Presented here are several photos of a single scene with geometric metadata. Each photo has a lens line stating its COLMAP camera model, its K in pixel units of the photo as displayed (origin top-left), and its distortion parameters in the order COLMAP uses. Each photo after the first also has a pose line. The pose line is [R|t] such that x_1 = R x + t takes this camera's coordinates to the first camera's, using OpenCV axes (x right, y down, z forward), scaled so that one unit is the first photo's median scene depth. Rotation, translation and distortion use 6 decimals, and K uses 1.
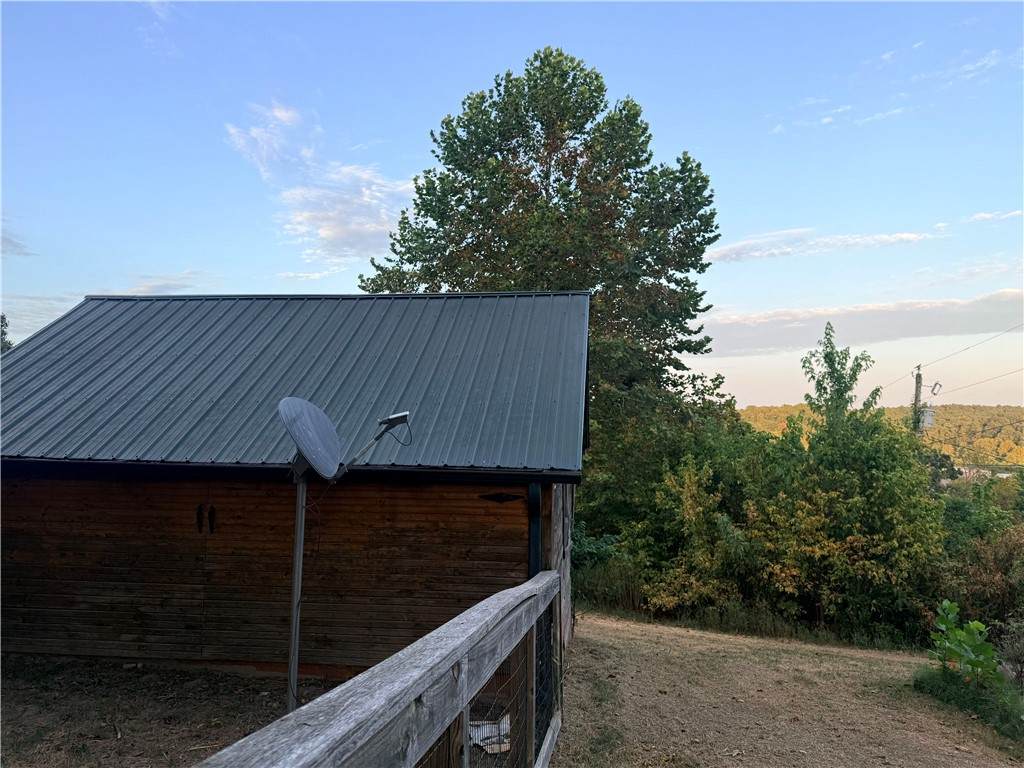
lens RADIAL K [[734.1, 0, 513.5], [0, 734.1, 385.0], [0, 0, 1]] dist [0.008227, -0.019512]
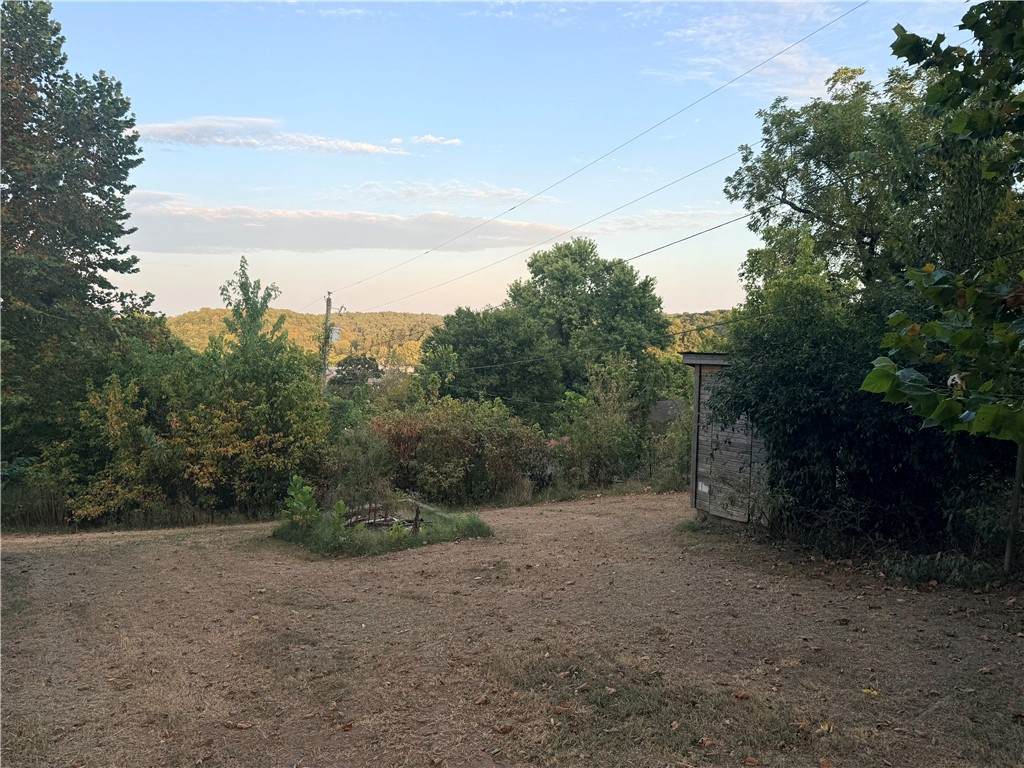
lens RADIAL K [[734.1, 0, 515.9], [0, 734.1, 389.0], [0, 0, 1]] dist [0.008227, -0.019512]
pose [[0.760585, -0.052237, 0.647134, -0.006010], [-0.036221, 0.991791, 0.122629, -0.033905], [-0.648228, -0.116709, 0.752449, -0.171313]]
